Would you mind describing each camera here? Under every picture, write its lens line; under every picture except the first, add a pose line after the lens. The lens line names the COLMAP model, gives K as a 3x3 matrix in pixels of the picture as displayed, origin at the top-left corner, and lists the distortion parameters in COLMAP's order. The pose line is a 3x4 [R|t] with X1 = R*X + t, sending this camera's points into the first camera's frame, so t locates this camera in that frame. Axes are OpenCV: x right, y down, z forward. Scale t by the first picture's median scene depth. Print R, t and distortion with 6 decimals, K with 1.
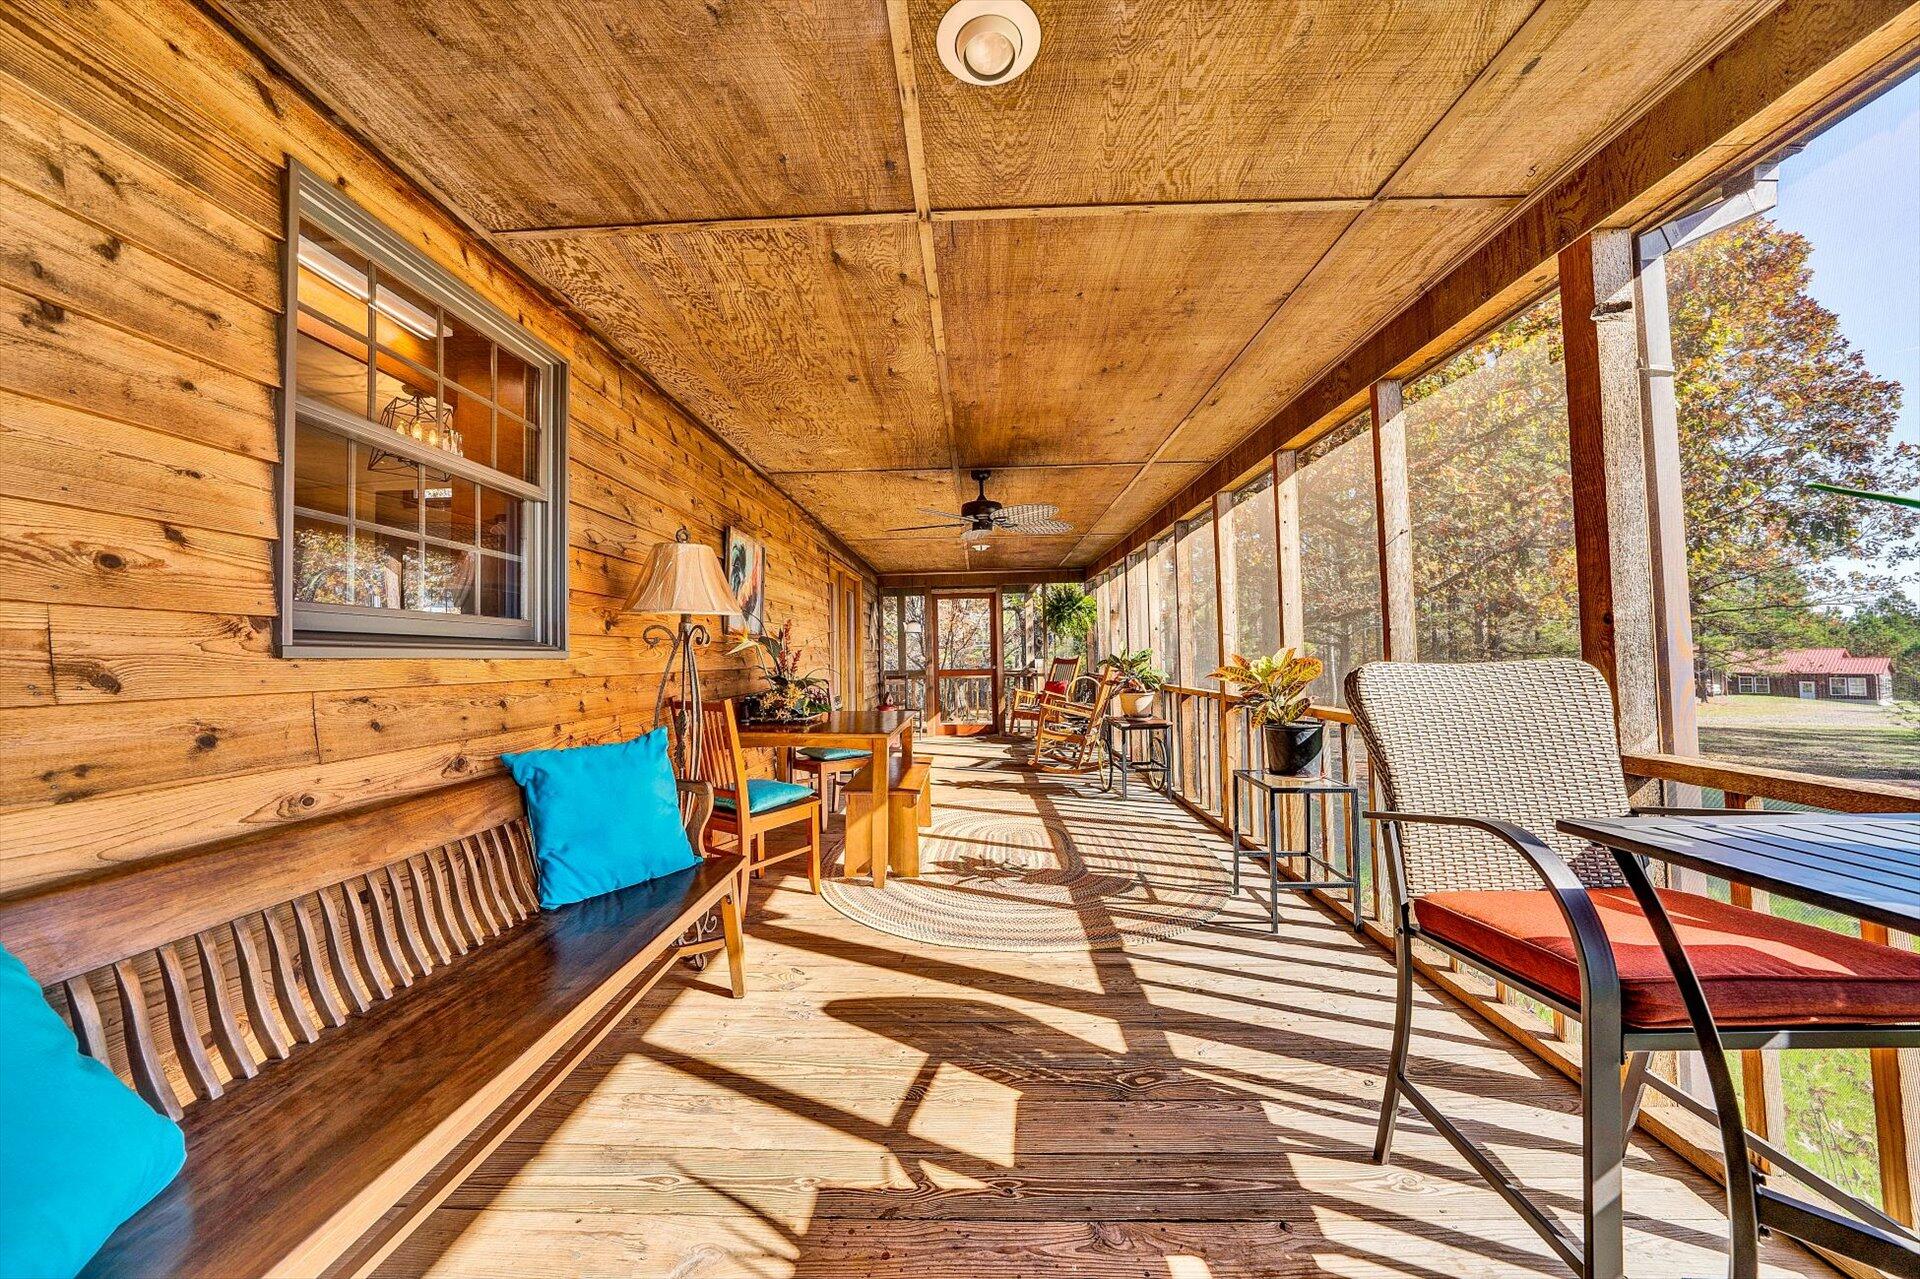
lens RADIAL K [[666.9, 0, 960.0], [0, 666.9, 639.5], [0, 0, 1]] dist [-0.024089, 0.000036]
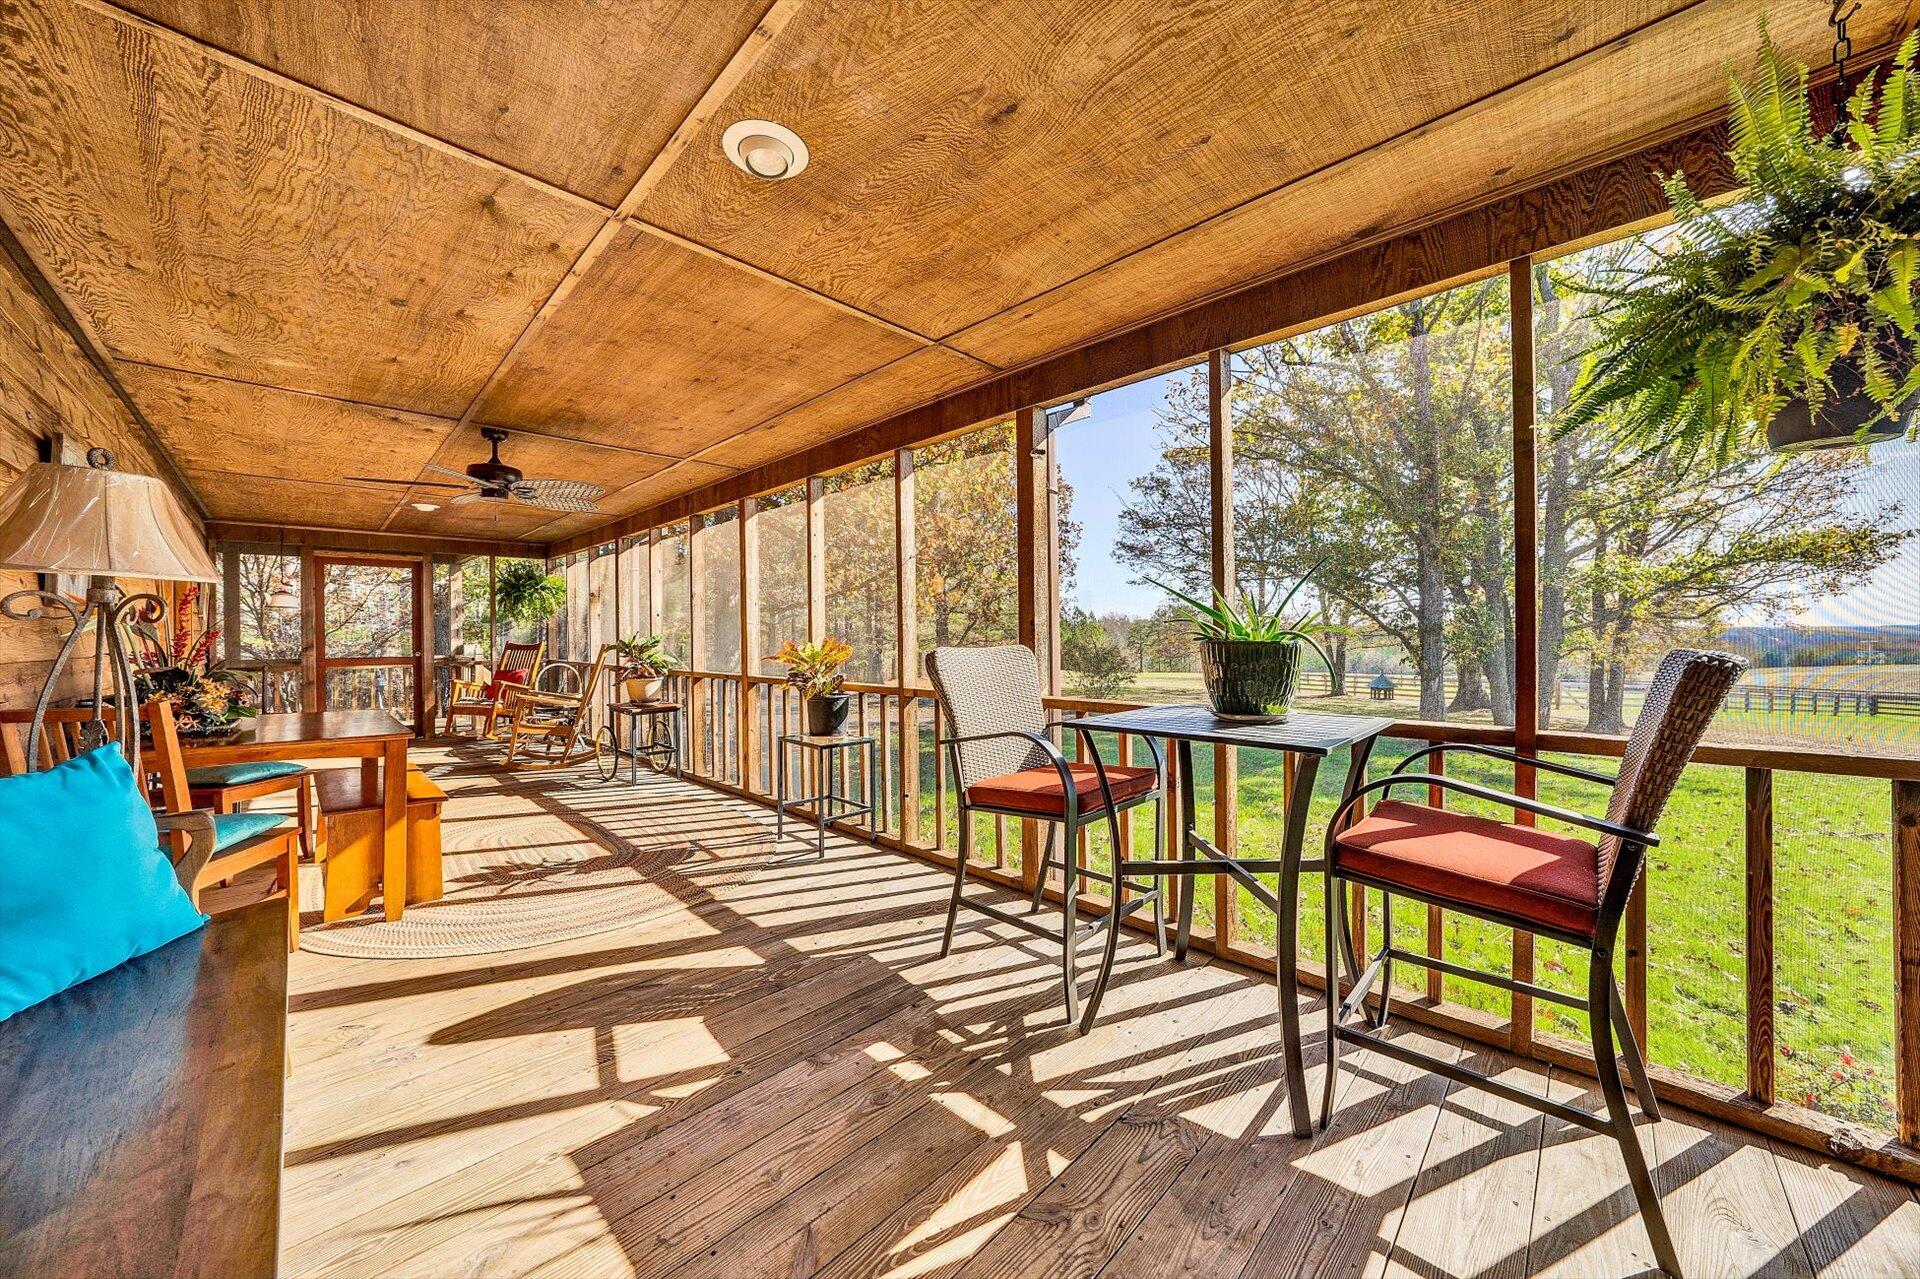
lens RADIAL K [[666.9, 0, 960.0], [0, 666.9, 639.5], [0, 0, 1]] dist [-0.024089, 0.000036]
pose [[0.683286, 0.008747, 0.730099, -0.153275], [-0.024018, 0.999656, 0.010501, -0.000579], [-0.729756, -0.024711, 0.683261, -0.038038]]
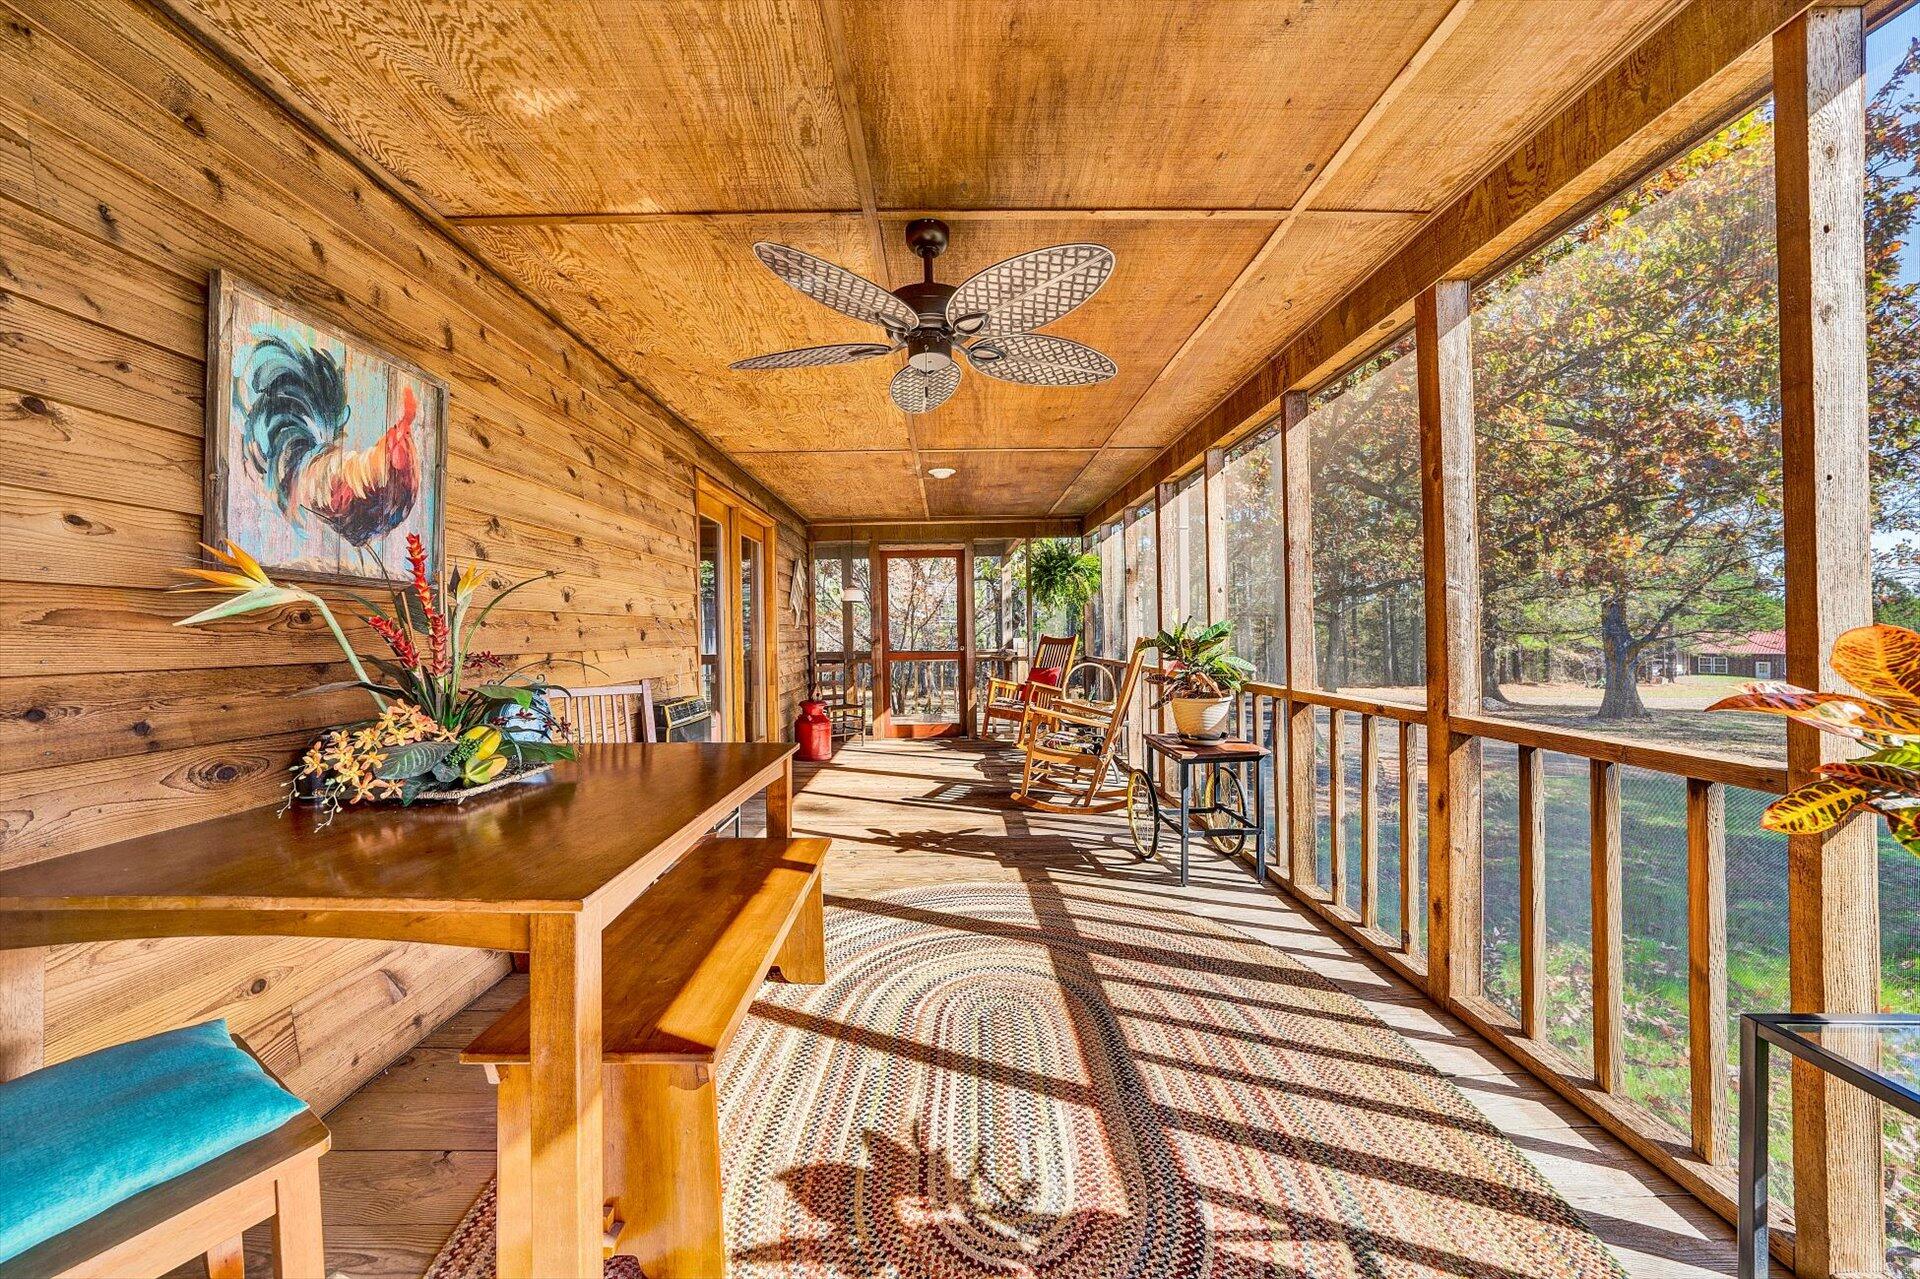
lens RADIAL K [[666.9, 0, 960.0], [0, 666.9, 639.5], [0, 0, 1]] dist [-0.024089, 0.000036]
pose [[0.999051, 0.001546, 0.043538, 0.029726], [-0.002958, 0.999471, 0.032387, 0.012521], [-0.043465, -0.032485, 0.998527, 0.460350]]
